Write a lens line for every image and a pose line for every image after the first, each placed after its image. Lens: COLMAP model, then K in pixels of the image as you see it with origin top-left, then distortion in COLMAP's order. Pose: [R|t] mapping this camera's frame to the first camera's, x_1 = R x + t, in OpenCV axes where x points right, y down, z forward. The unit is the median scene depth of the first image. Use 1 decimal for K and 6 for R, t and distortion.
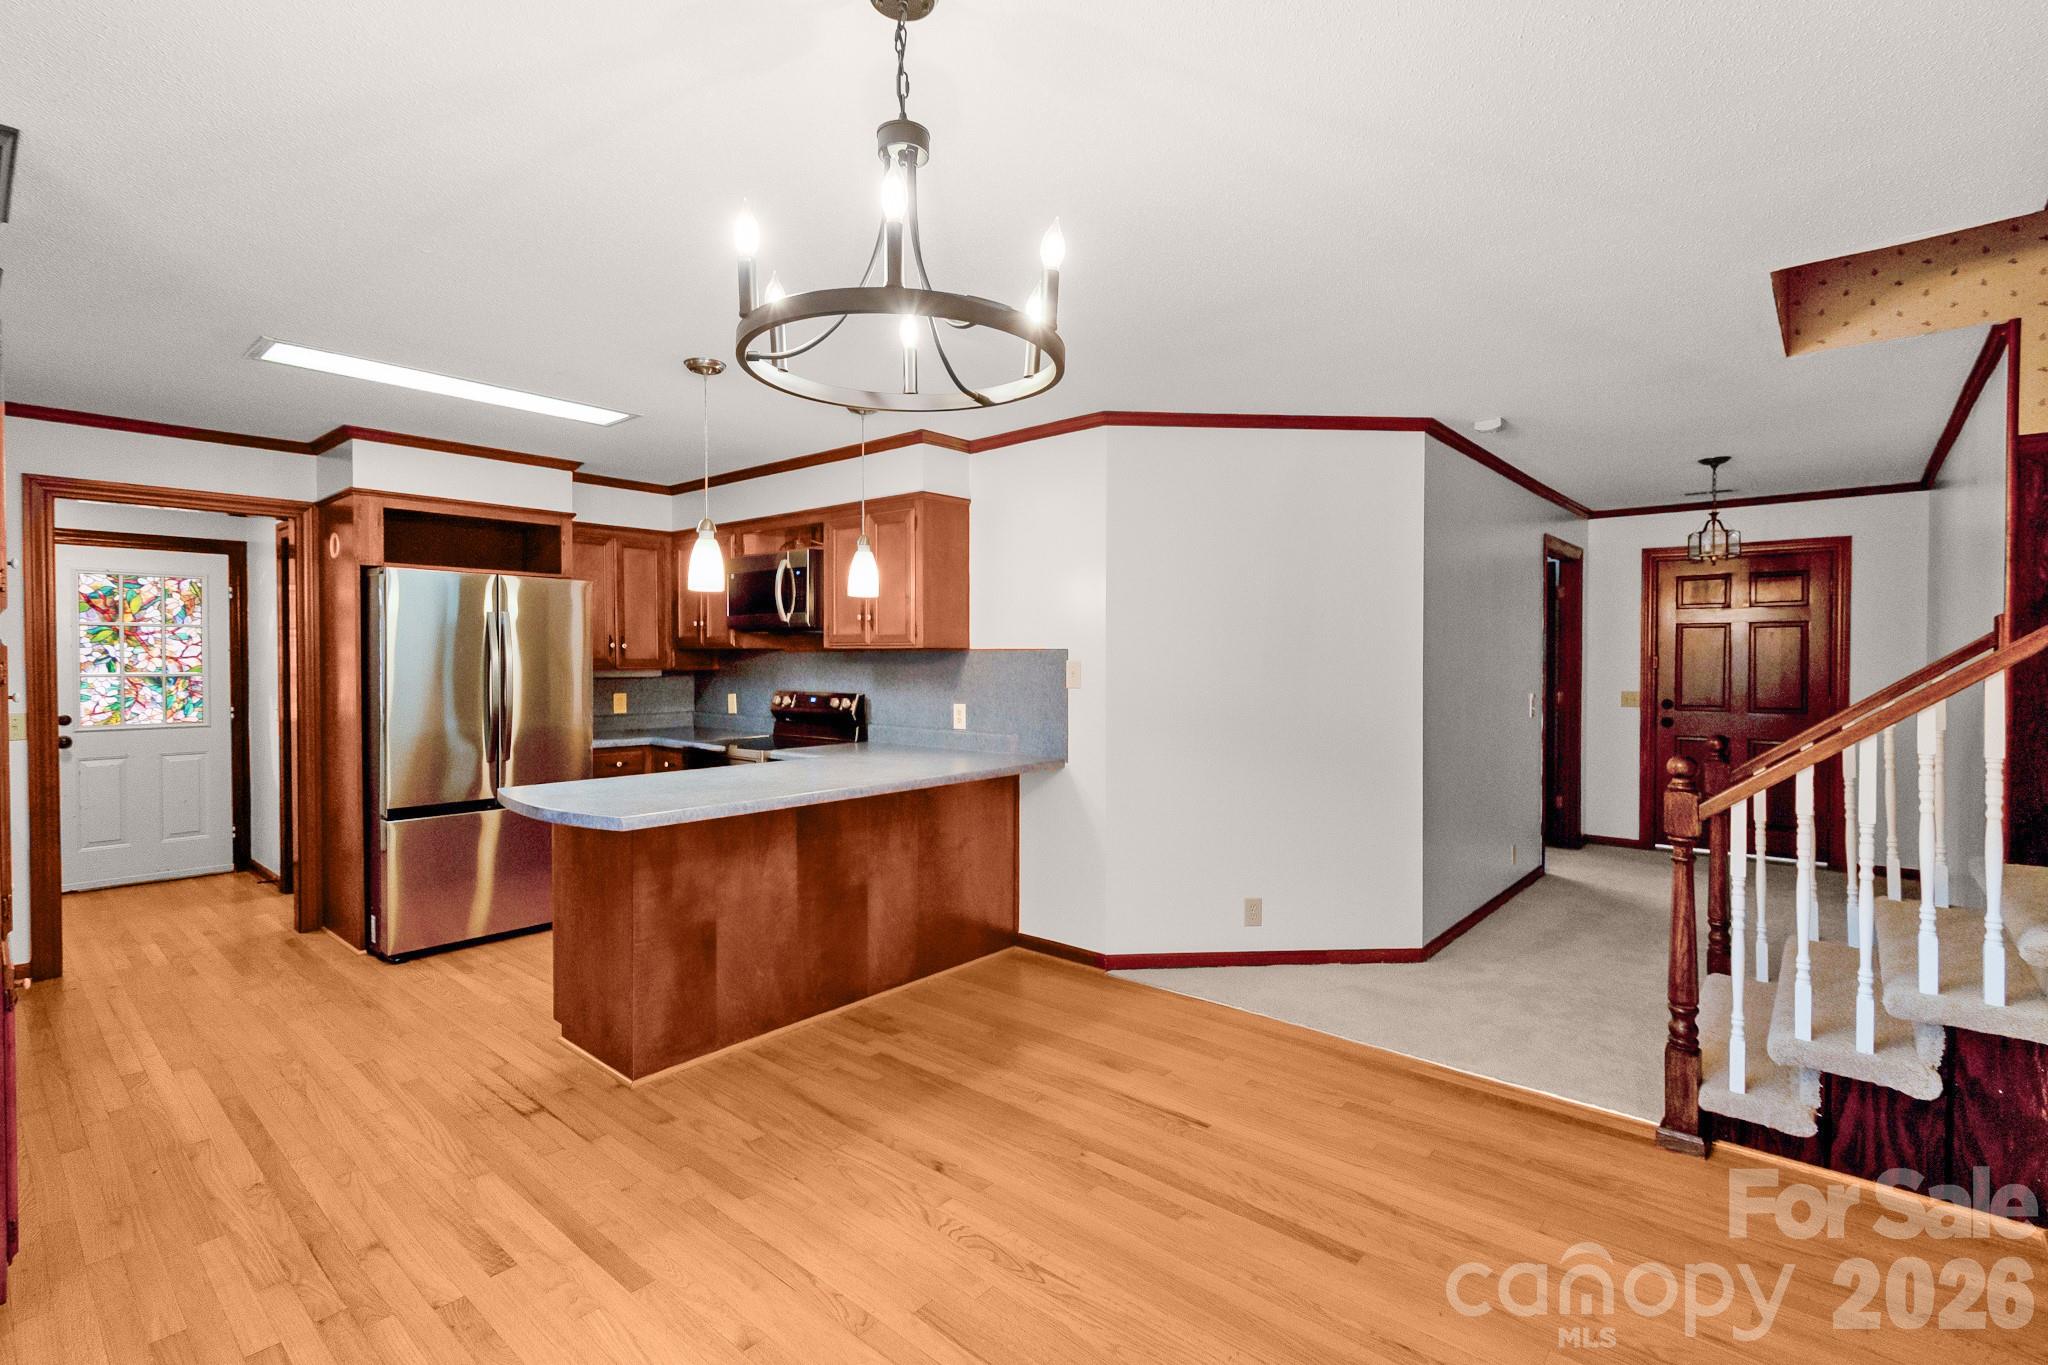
lens RADIAL K [[944.1, 0, 1029.2], [0, 944.1, 662.5], [0, 0, 1]] dist [-0.002745, -0.000915]
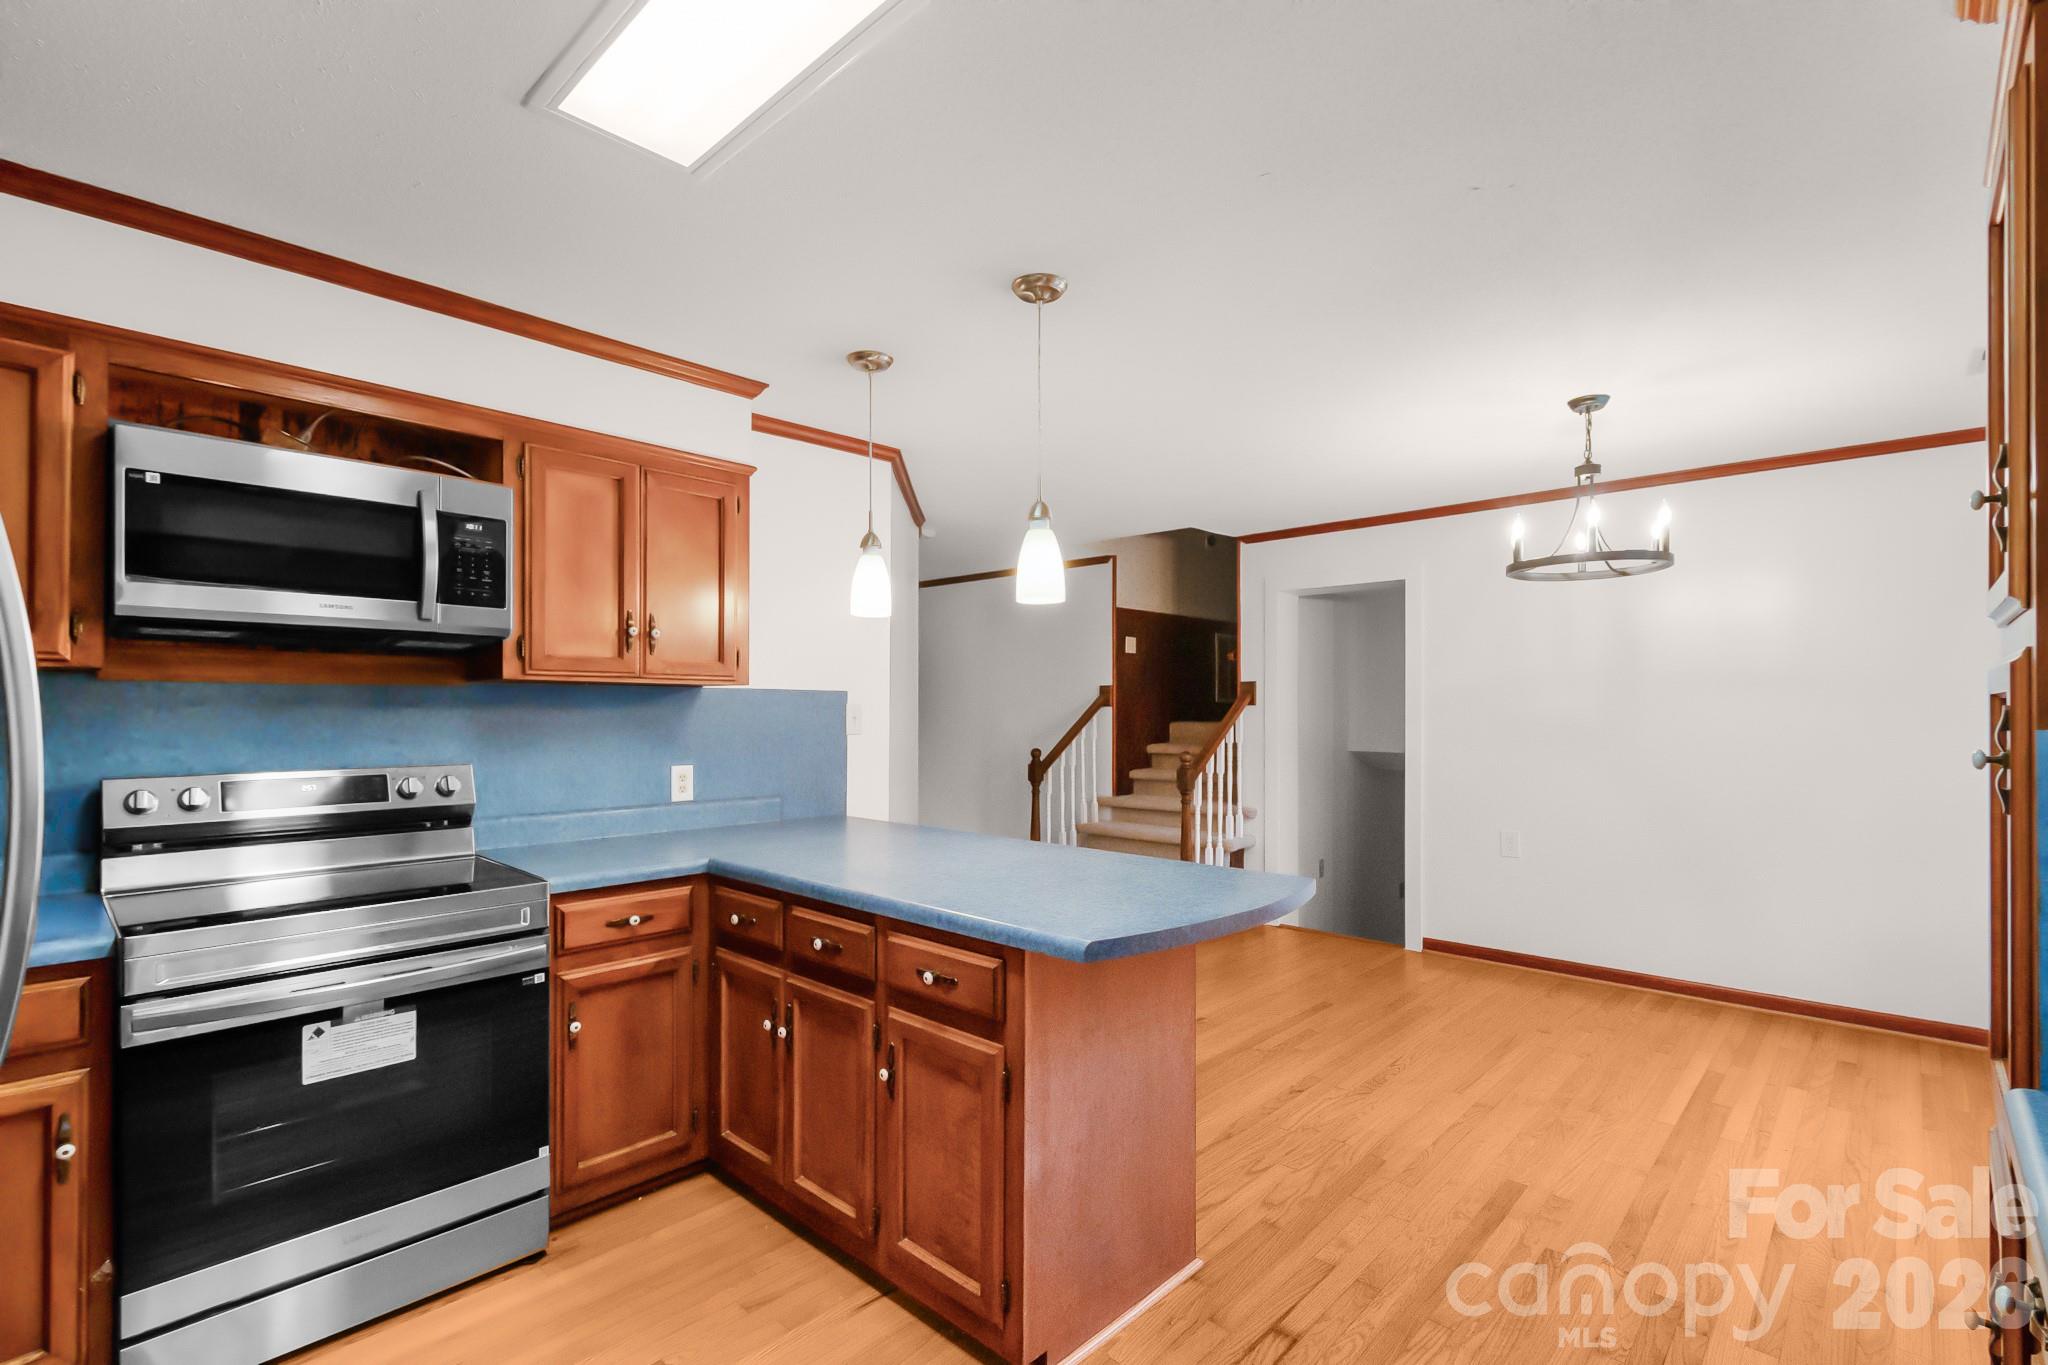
lens RADIAL K [[944.1, 0, 1030.6], [0, 944.1, 701.9], [0, 0, 1]] dist [-0.002745, -0.000915]
pose [[0.032841, 0.006480, 0.999440, -0.818040], [0.004411, 0.999968, -0.006629, 0.002815], [-0.999451, 0.004626, 0.032811, 0.766434]]
